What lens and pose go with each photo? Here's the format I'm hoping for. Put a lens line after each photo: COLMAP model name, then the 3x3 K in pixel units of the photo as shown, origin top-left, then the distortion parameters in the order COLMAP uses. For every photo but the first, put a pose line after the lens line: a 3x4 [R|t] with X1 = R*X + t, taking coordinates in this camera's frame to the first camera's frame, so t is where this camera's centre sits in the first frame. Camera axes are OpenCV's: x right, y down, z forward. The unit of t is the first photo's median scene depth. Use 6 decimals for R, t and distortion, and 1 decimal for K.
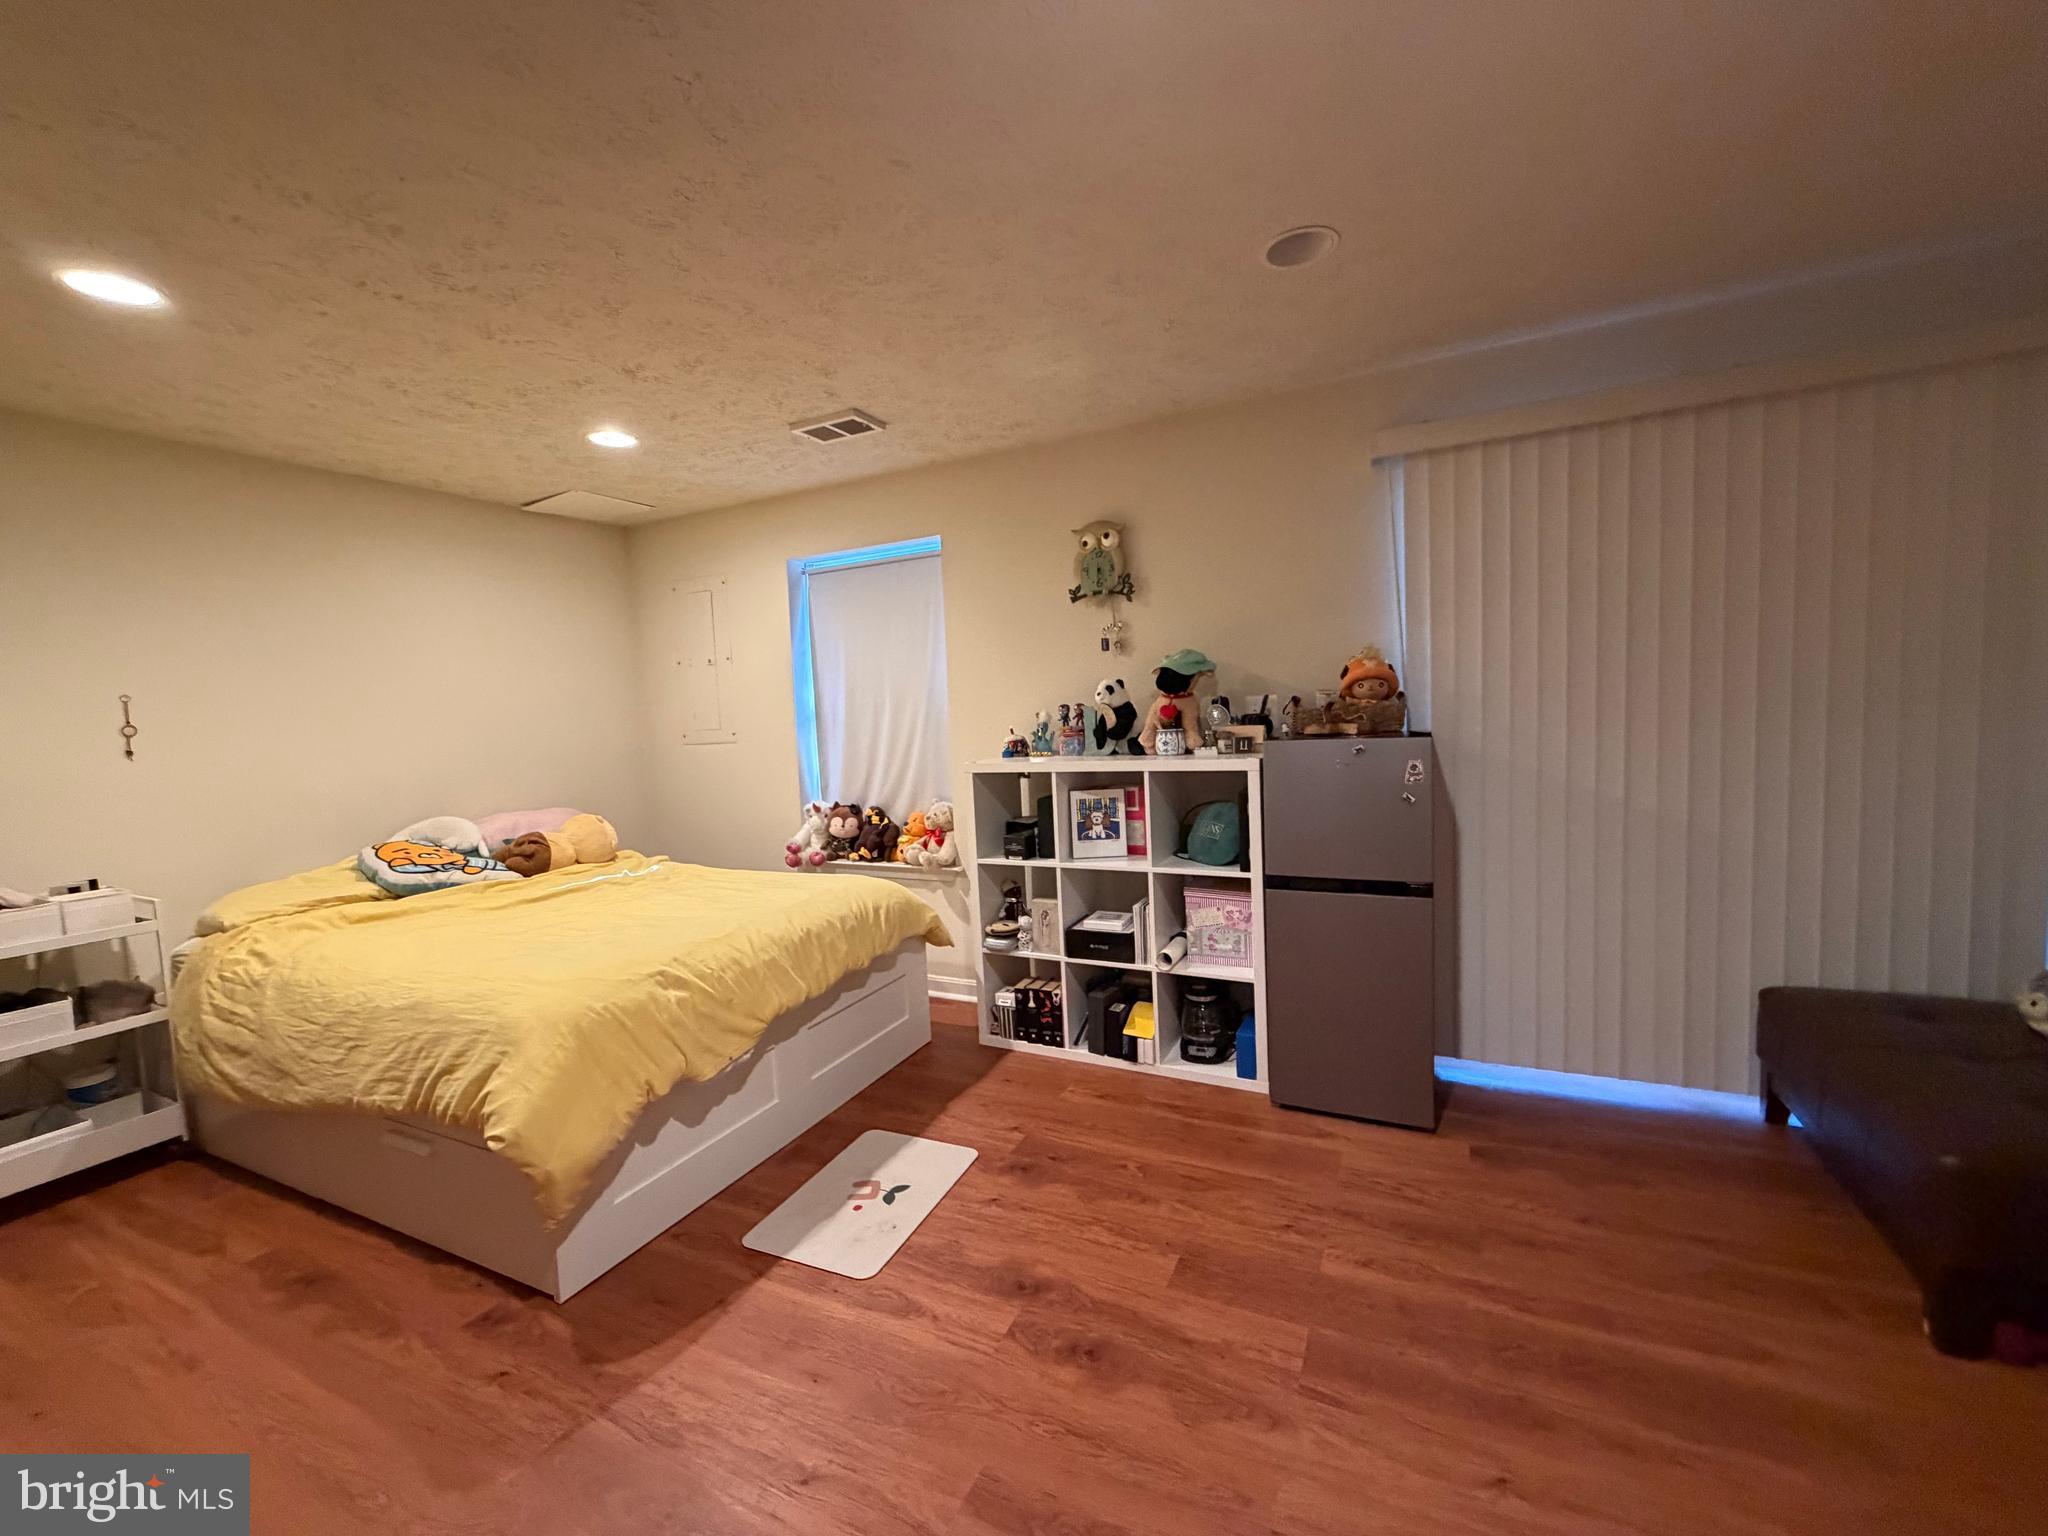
lens RADIAL K [[818.0, 0, 1020.6], [0, 818.0, 770.2], [0, 0, 1]] dist [-0.000372, 0.000423]
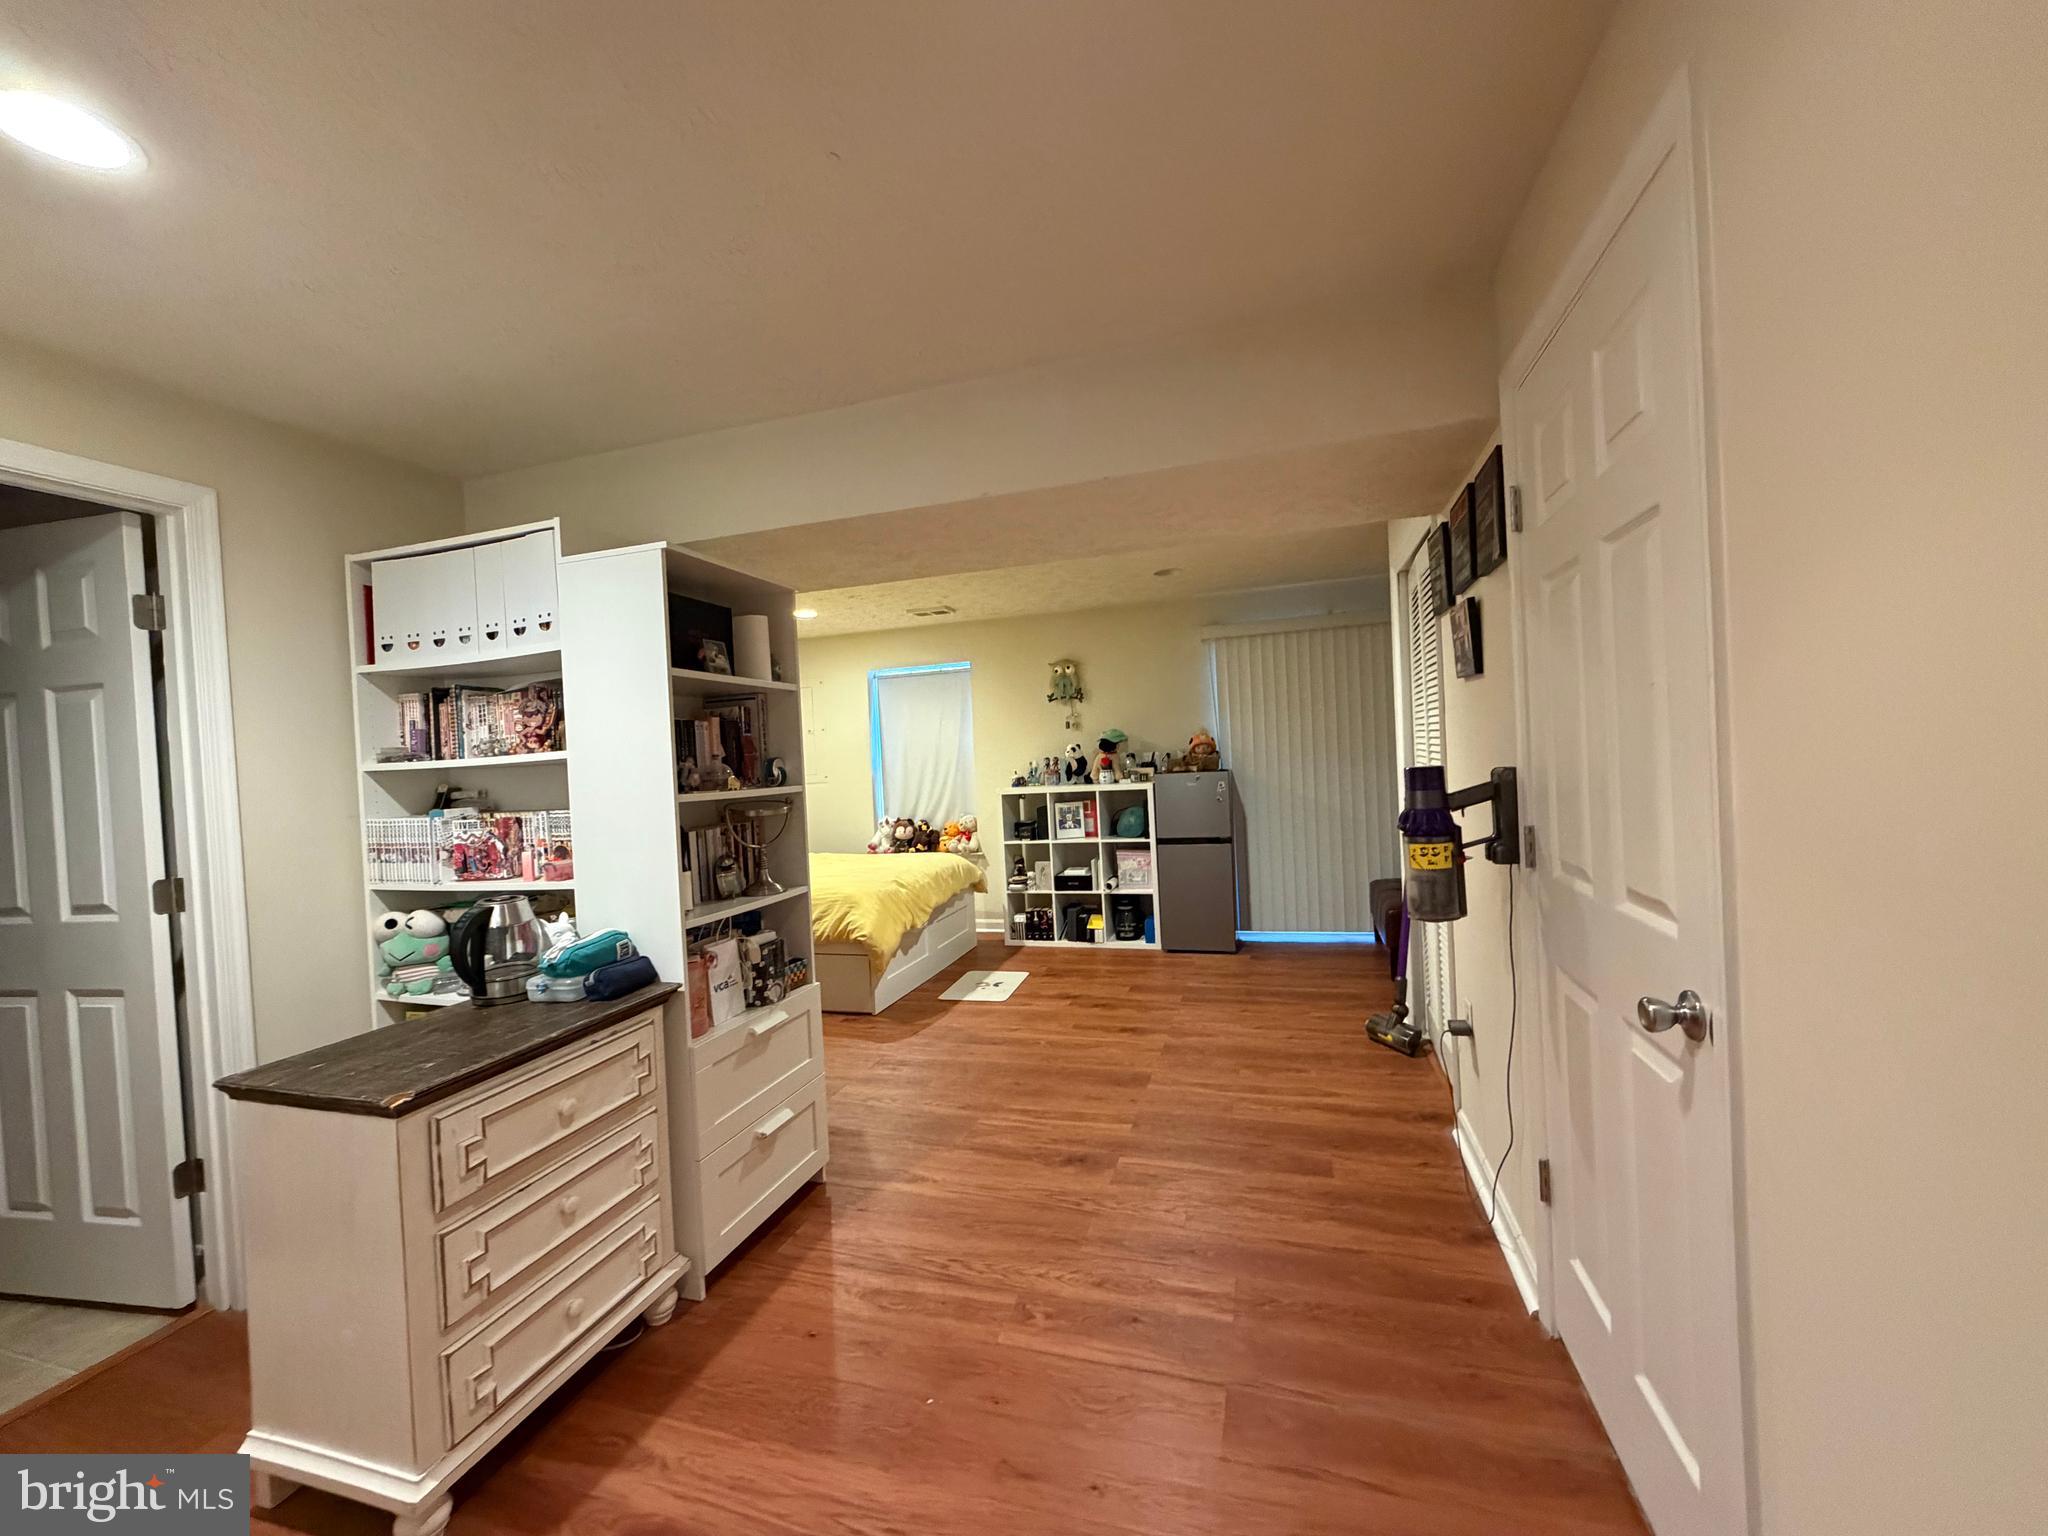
lens RADIAL K [[815.0, 0, 1017.8], [0, 815.0, 768.8], [0, 0, 1]] dist [0.000052, -0.000130]
pose [[0.988670, -0.007956, 0.149892, -0.323276], [0.017537, 0.997878, -0.062710, 0.066531], [-0.149075, 0.064628, 0.986712, -0.900241]]
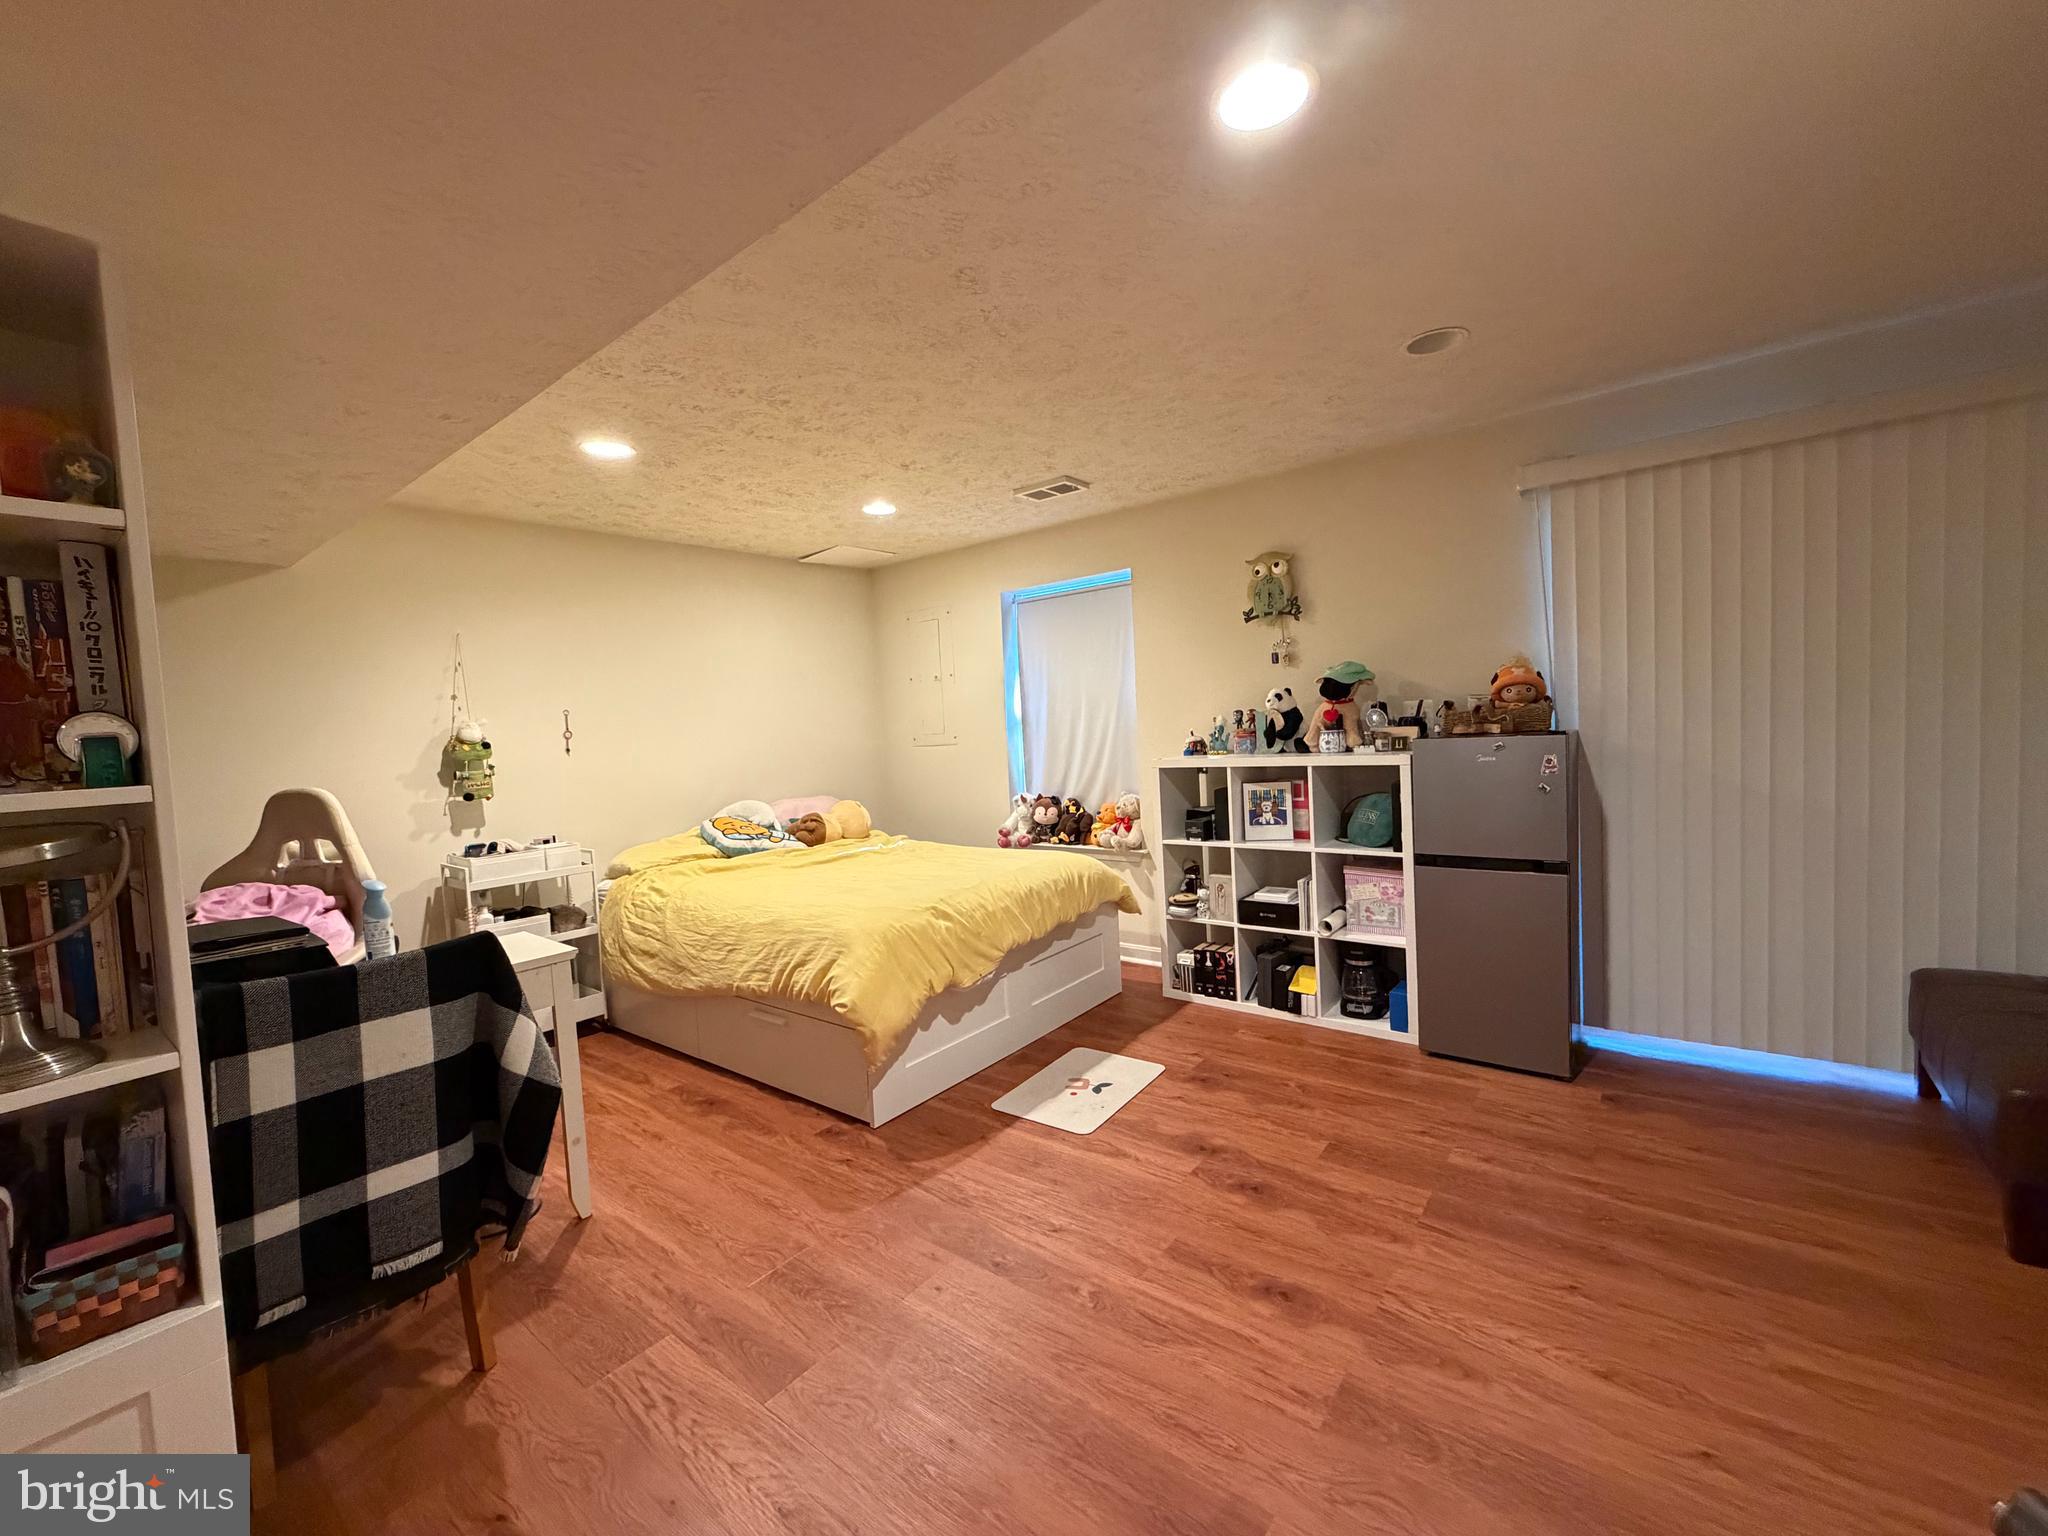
lens RADIAL K [[818.0, 0, 1020.6], [0, 818.0, 770.2], [0, 0, 1]] dist [-0.000372, 0.000423]
pose [[0.978489, 0.005389, -0.206227, -0.010707], [-0.007213, 0.999941, -0.008093, 0.019433], [0.206171, 0.009406, 0.978471, -0.233233]]
